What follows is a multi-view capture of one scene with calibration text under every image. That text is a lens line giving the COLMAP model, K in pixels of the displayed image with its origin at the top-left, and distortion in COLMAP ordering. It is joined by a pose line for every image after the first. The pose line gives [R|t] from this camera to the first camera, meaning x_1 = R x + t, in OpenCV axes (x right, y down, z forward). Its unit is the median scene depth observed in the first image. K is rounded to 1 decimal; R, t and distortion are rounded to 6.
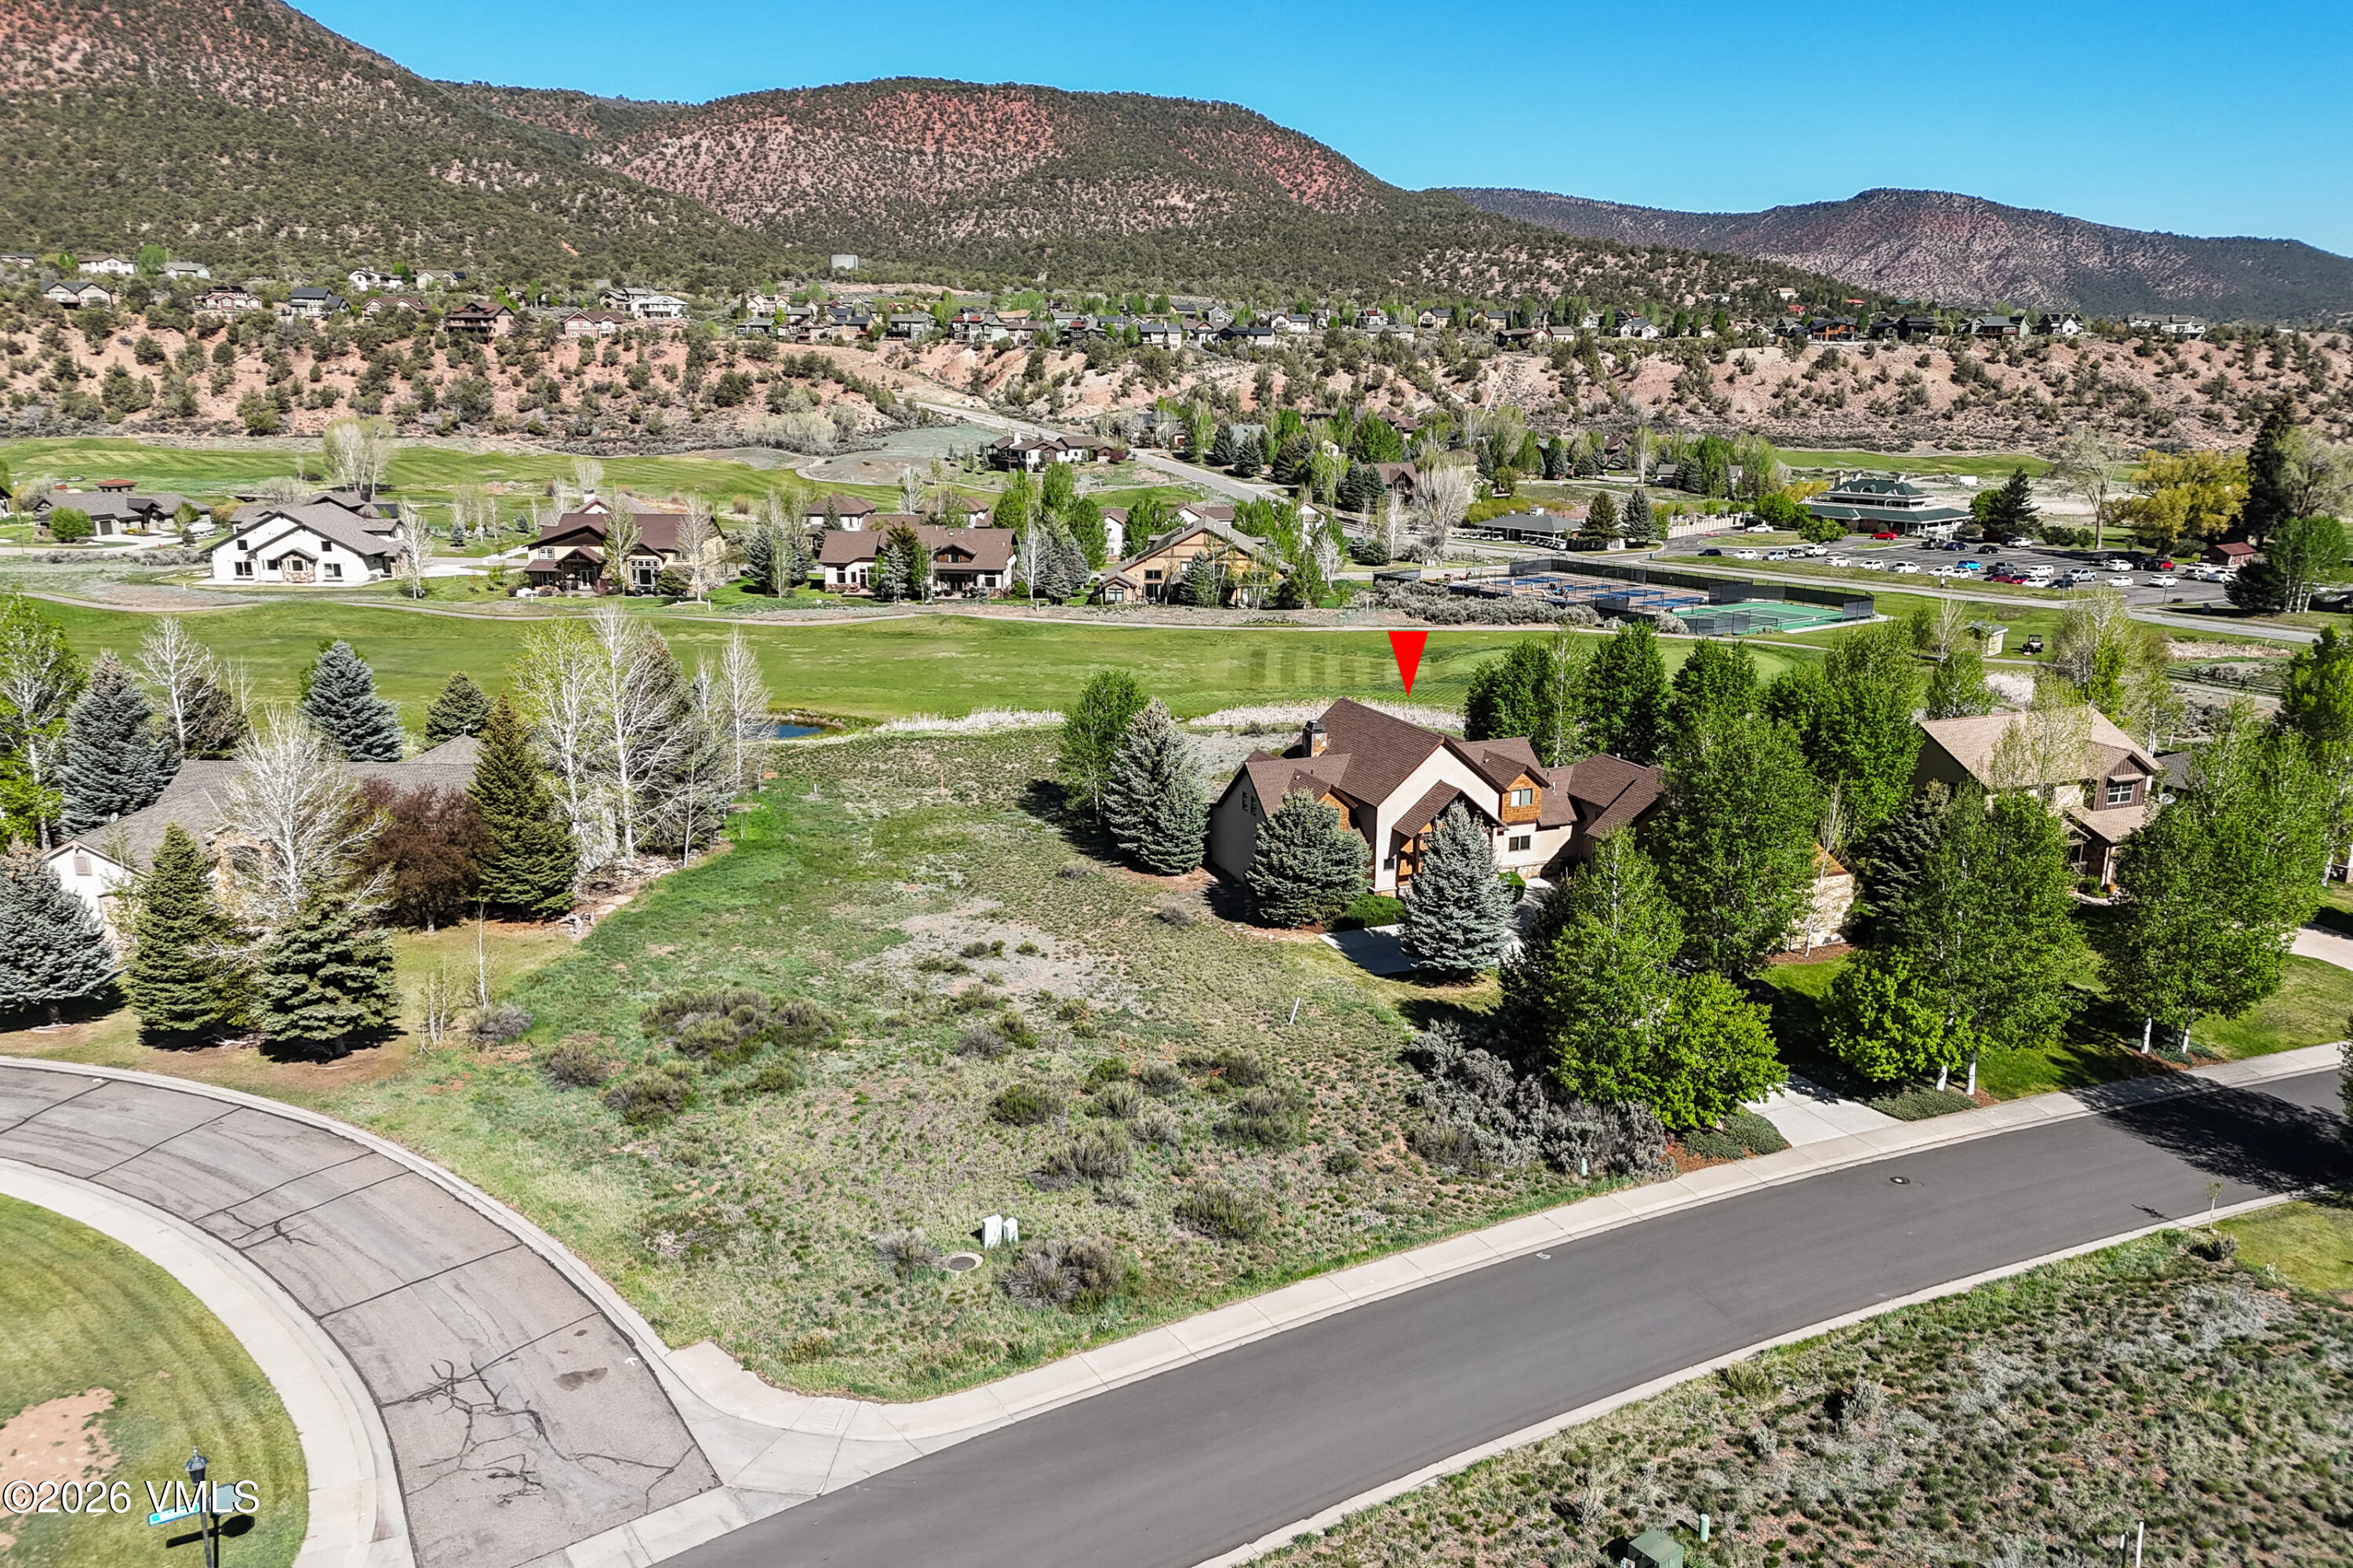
lens RADIAL K [[1721.5, 0, 1170.9], [0, 1721.5, 786.0], [0, 0, 1]] dist [0.079376, -0.070461]
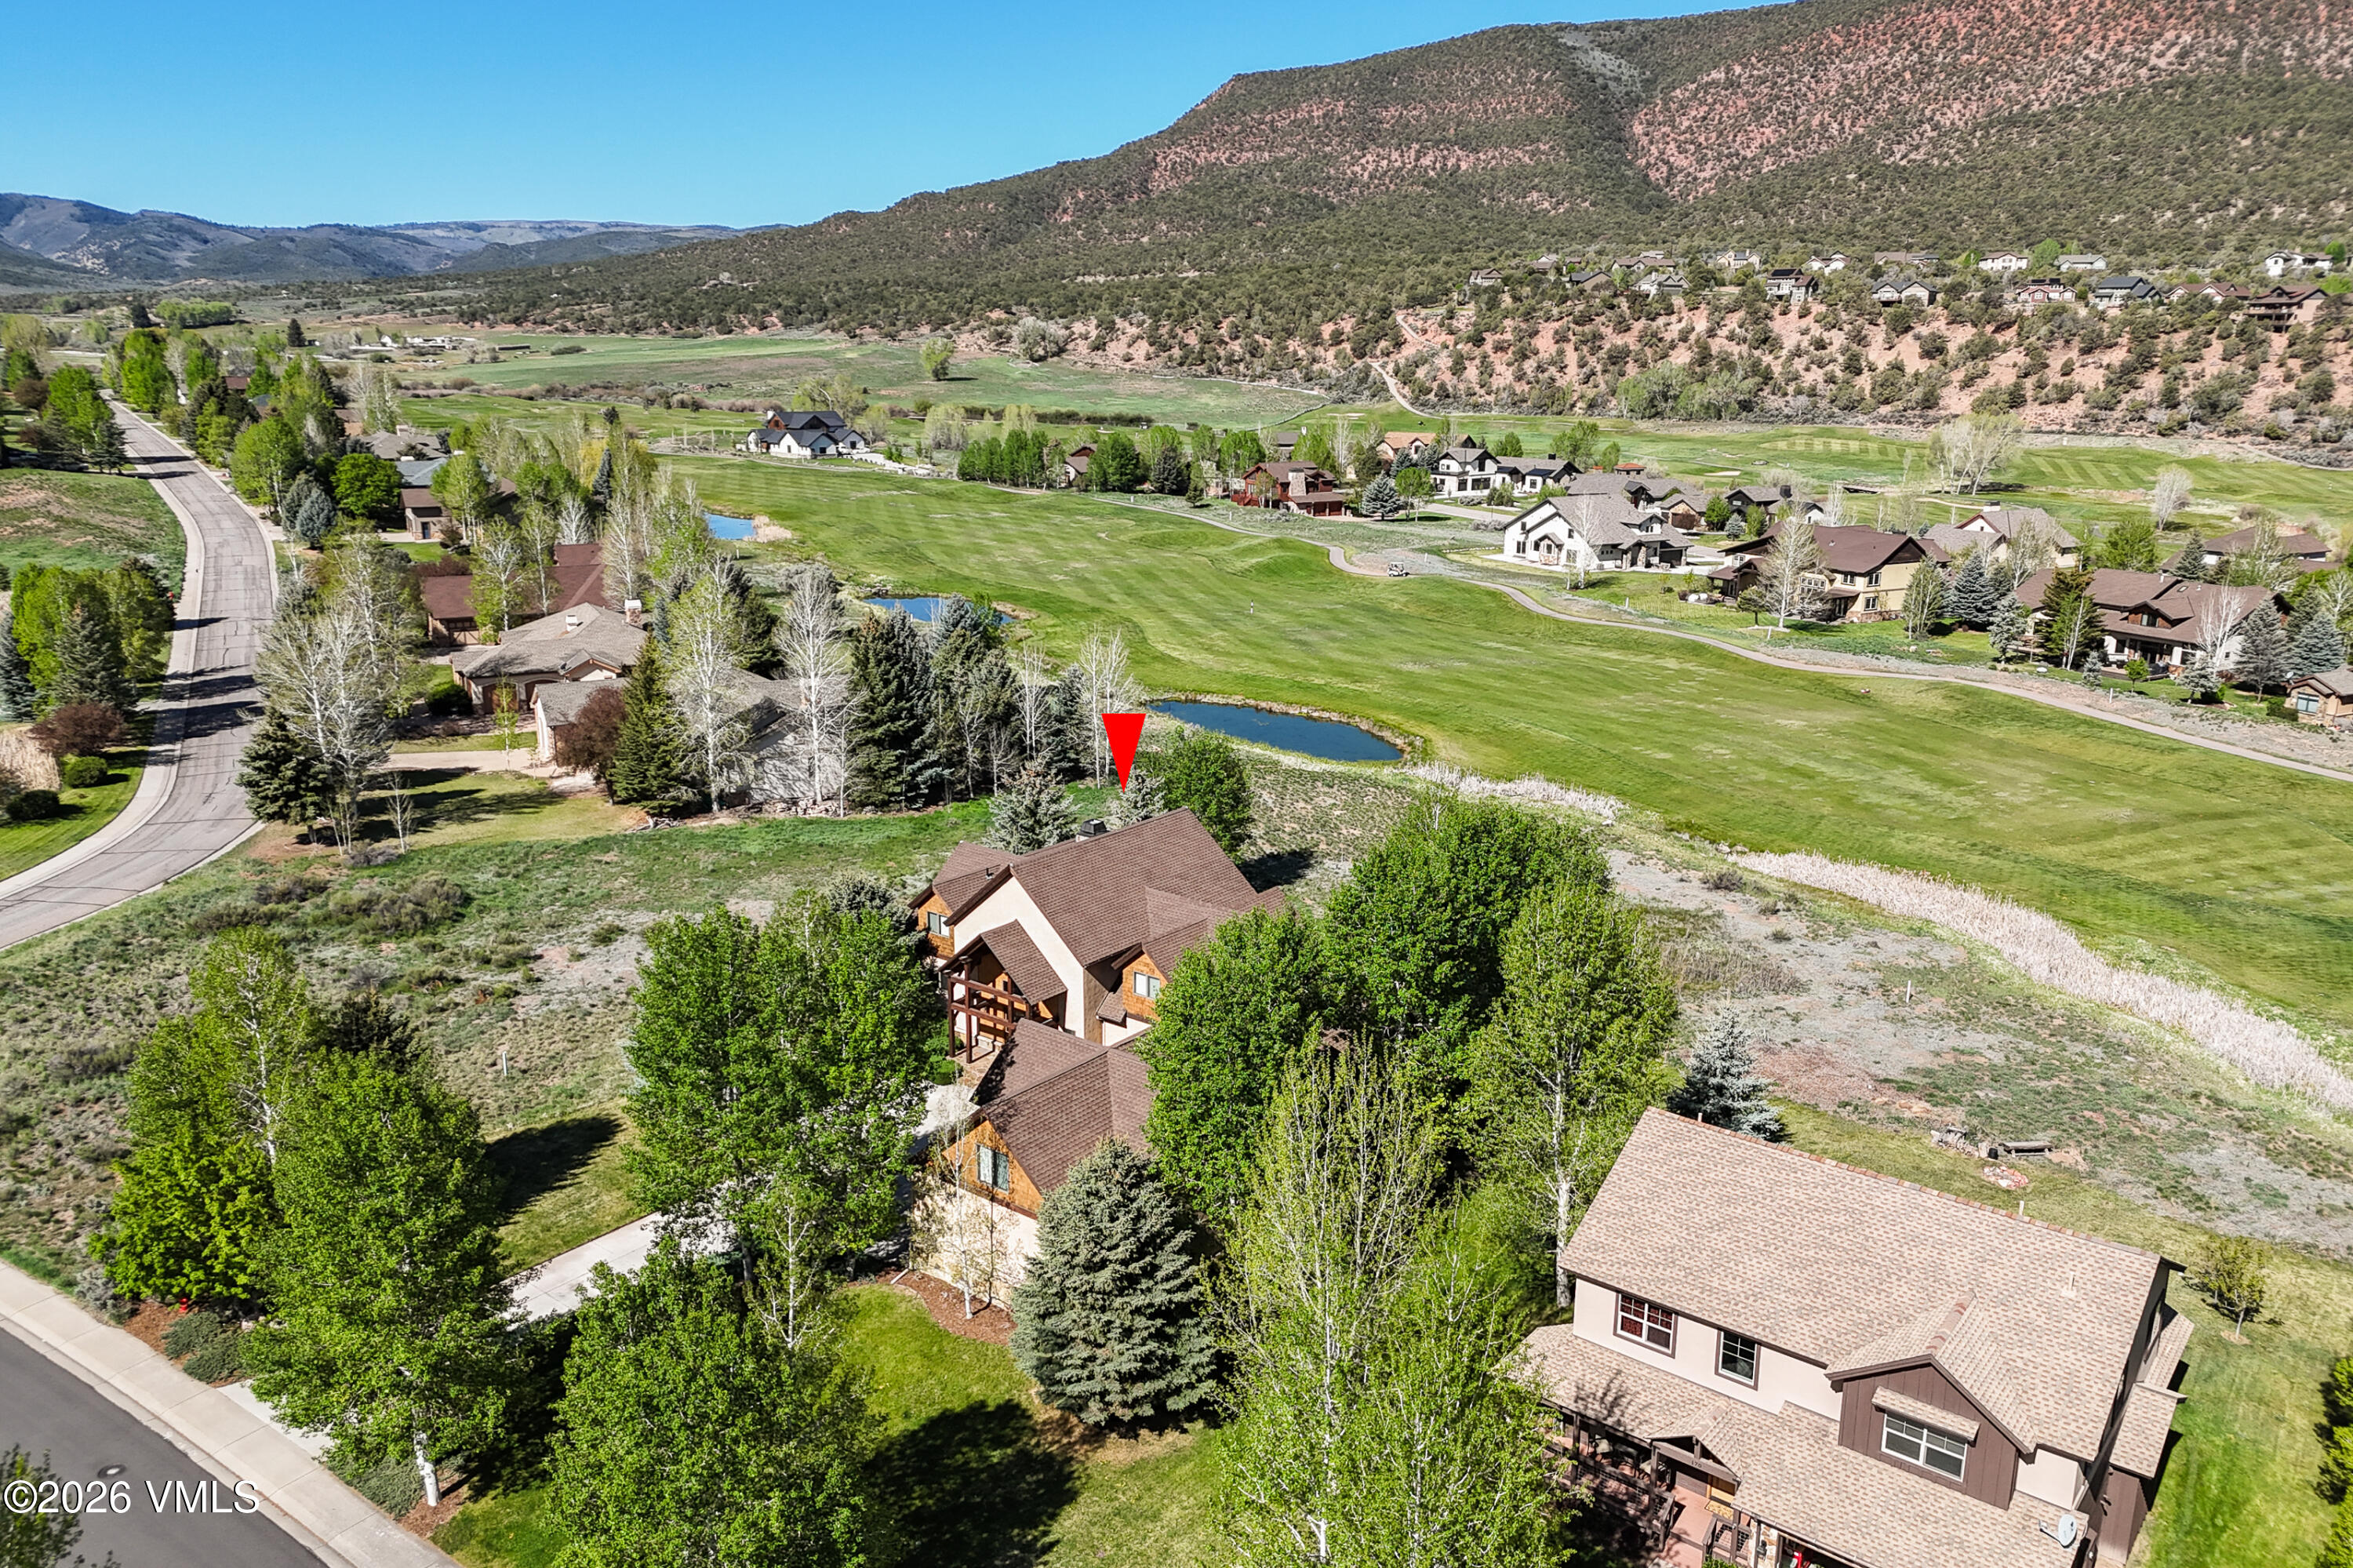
lens RADIAL K [[1721.5, 0, 1173.4], [0, 1721.5, 781.9], [0, 0, 1]] dist [0.079376, -0.070461]
pose [[0.482112, 0.216293, -0.848991, 0.135294], [-0.213271, 0.968870, 0.125724, -0.028601], [0.849755, 0.120452, 0.513233, 0.106473]]
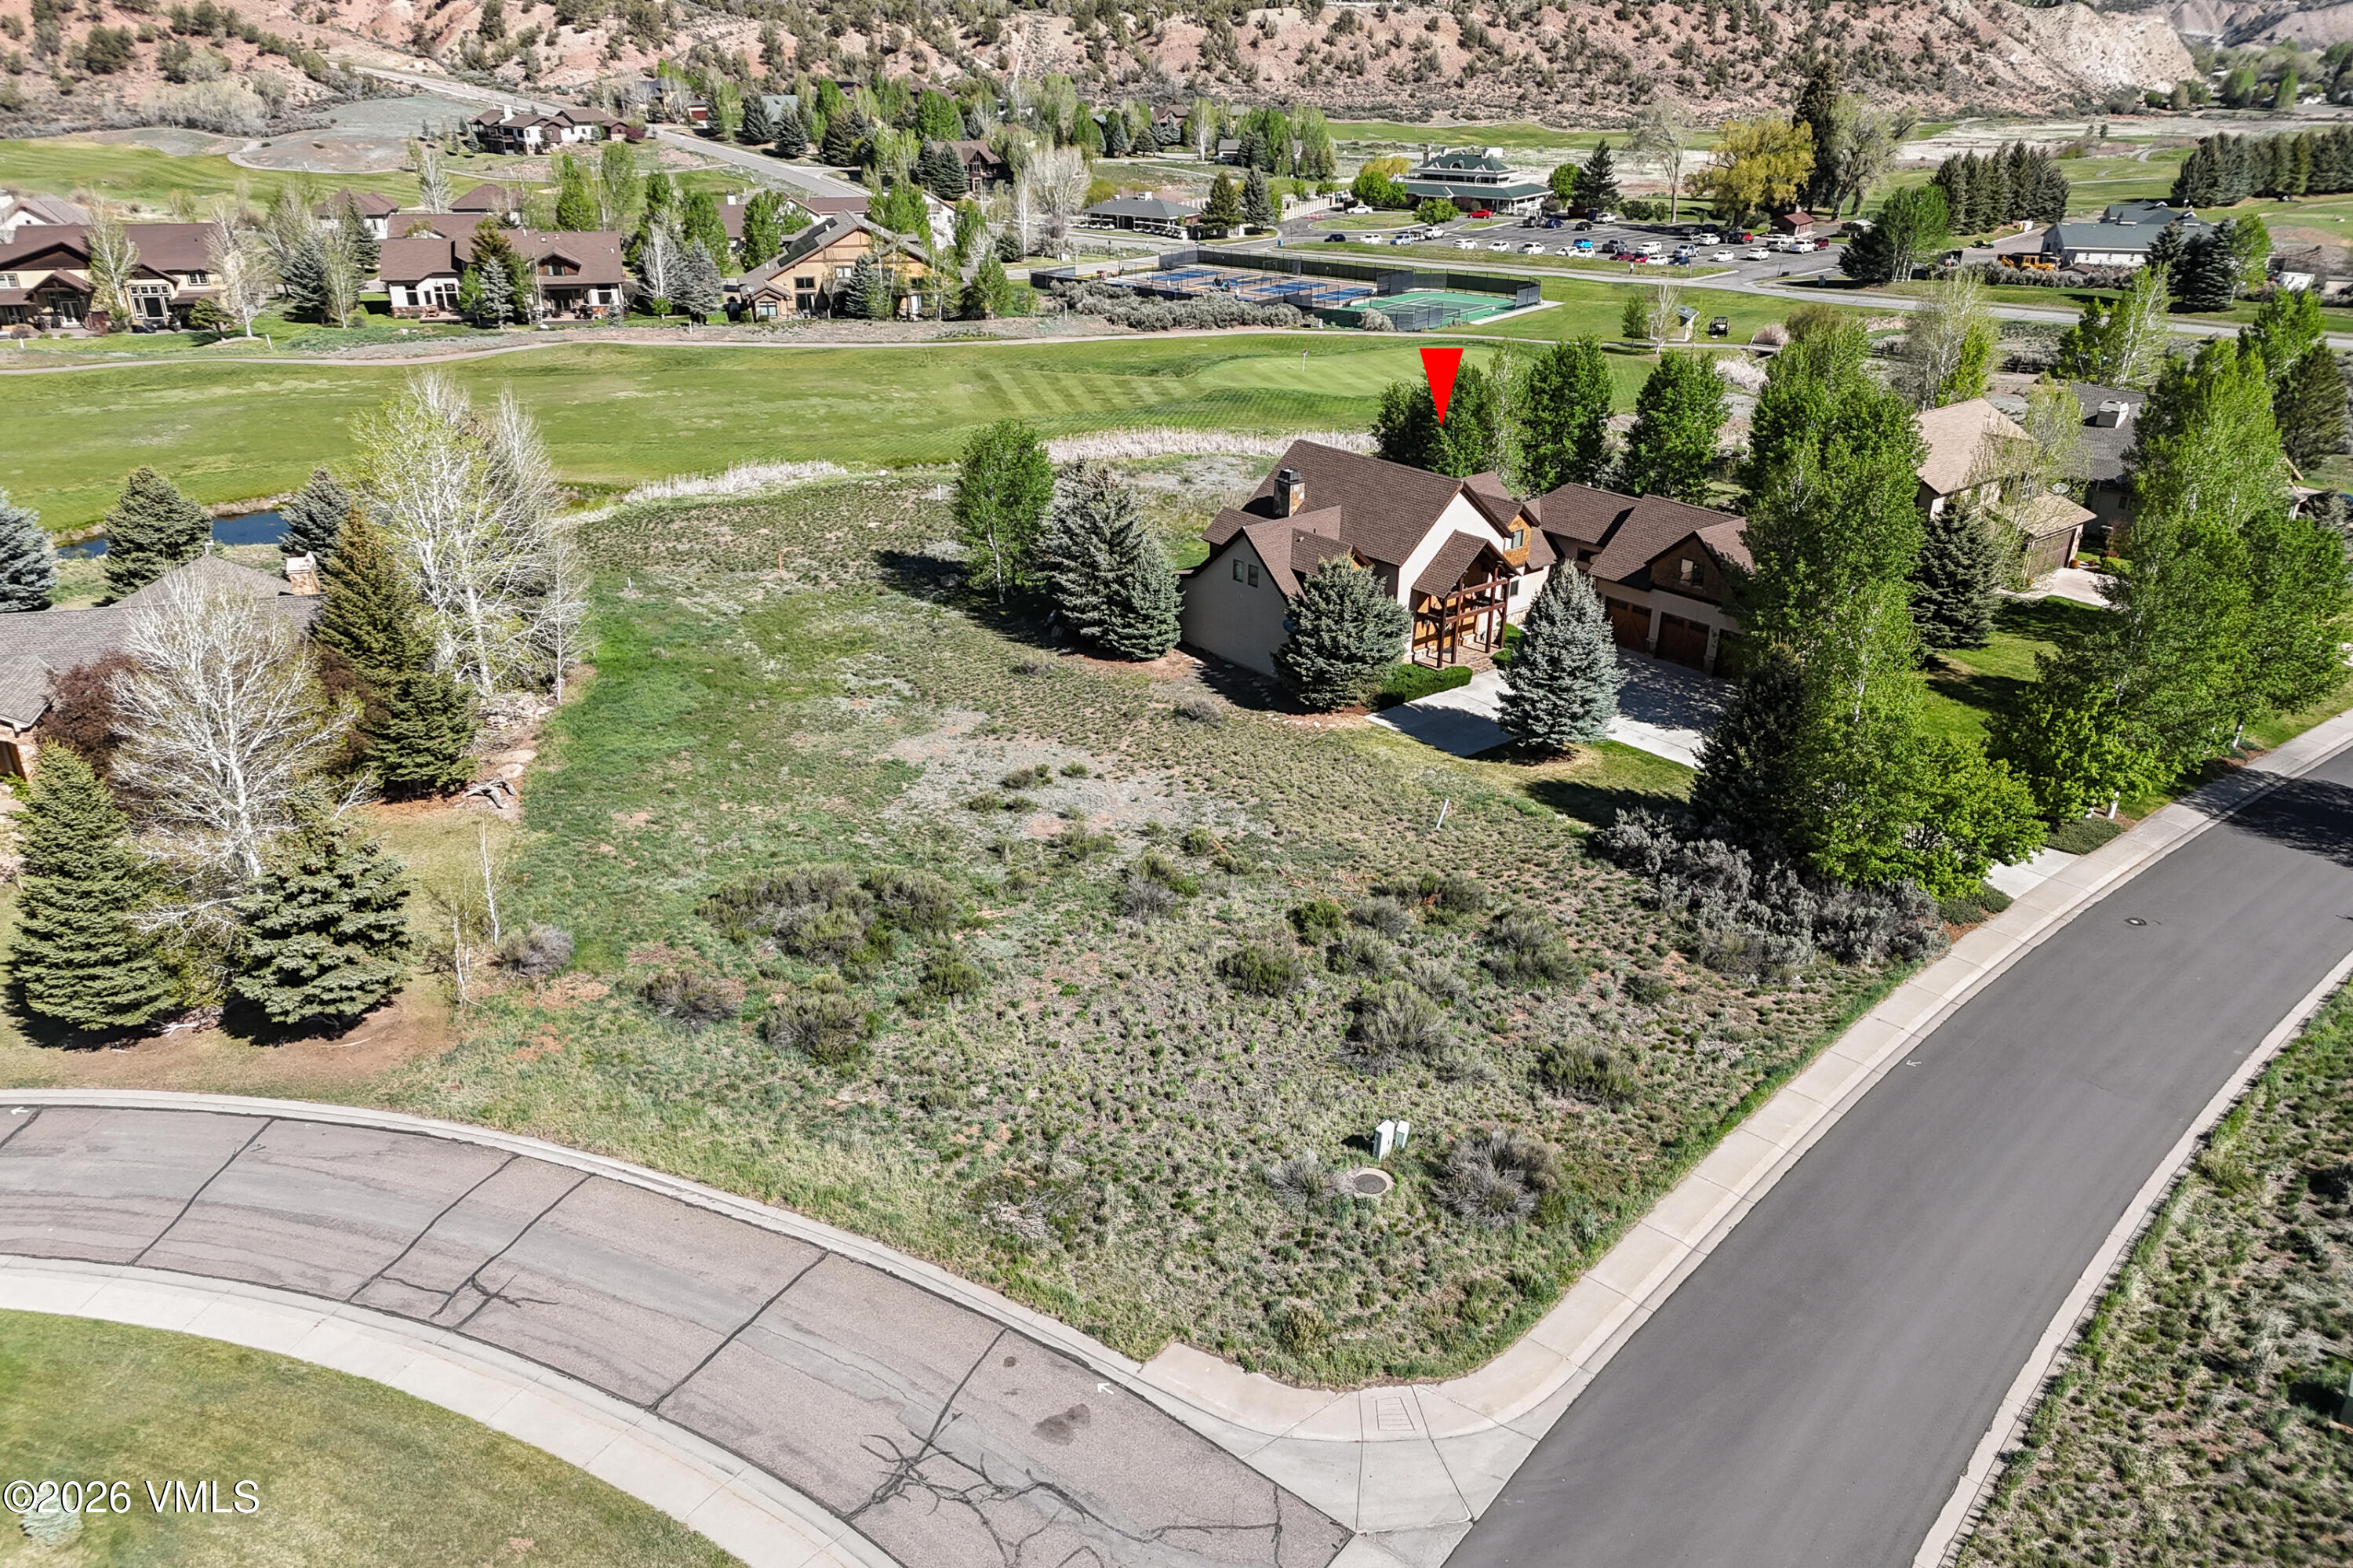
lens RADIAL K [[1721.5, 0, 1169.5], [0, 1721.5, 830.9], [0, 0, 1]] dist [0.079376, -0.070461]
pose [[0.956459, -0.121384, 0.265429, -0.040415], [0.067600, 0.976818, 0.203117, -0.007098], [-0.283931, -0.176330, 0.942492, 0.024875]]
